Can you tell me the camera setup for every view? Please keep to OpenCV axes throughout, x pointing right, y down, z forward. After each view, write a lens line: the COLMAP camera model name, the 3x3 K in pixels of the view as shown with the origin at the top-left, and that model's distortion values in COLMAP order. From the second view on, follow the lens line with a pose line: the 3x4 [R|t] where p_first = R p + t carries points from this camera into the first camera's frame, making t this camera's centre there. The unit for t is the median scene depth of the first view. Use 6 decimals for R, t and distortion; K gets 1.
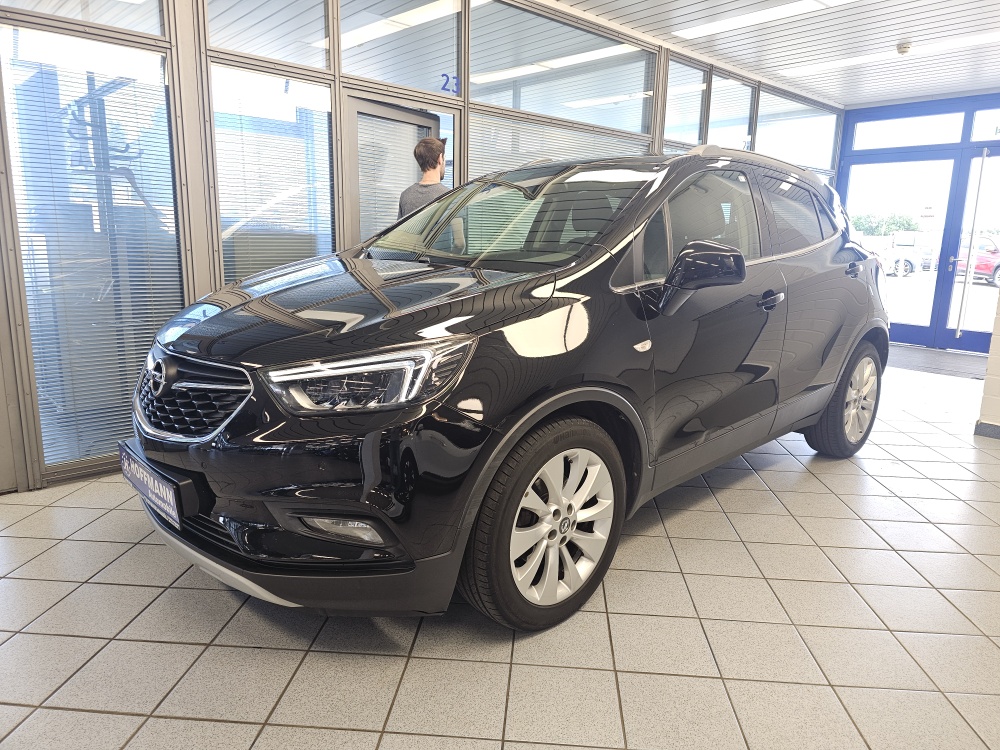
lens RADIAL K [[683.3, 0, 504.9], [0, 683.3, 371.5], [0, 0, 1]] dist [0.049081, -0.046593]
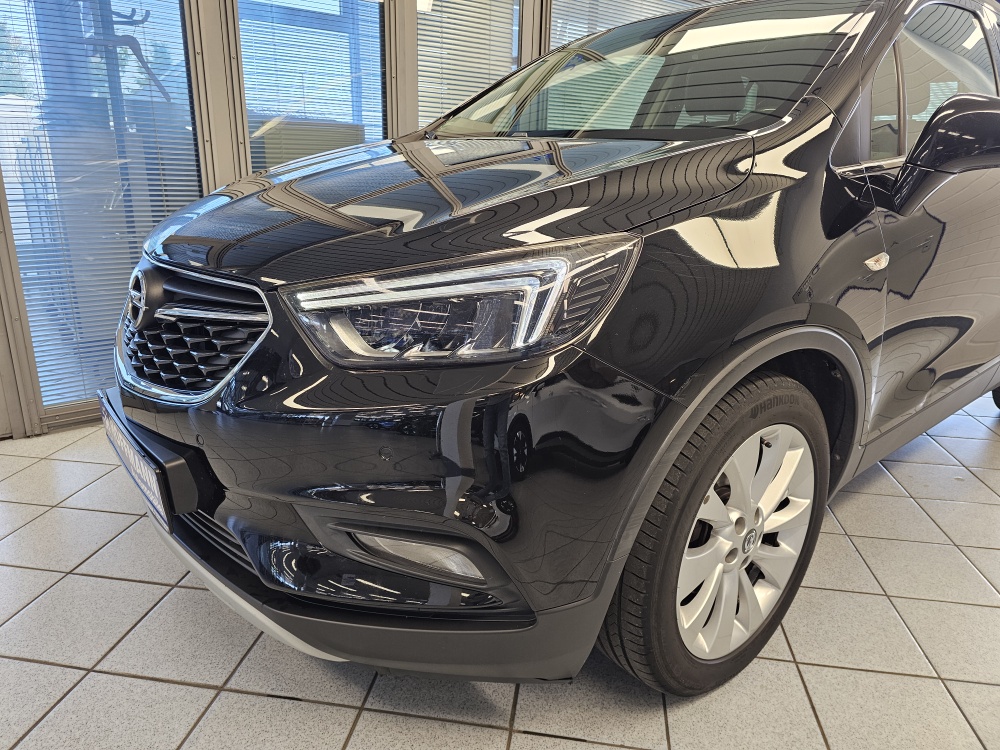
lens RADIAL K [[683.3, 0, 493.4], [0, 683.3, 379.1], [0, 0, 1]] dist [0.049081, -0.046593]
pose [[0.996680, 0.023785, -0.077861, -0.109727], [-0.015105, 0.993791, 0.110231, 0.006059], [0.079999, -0.108689, 0.990852, 0.368981]]
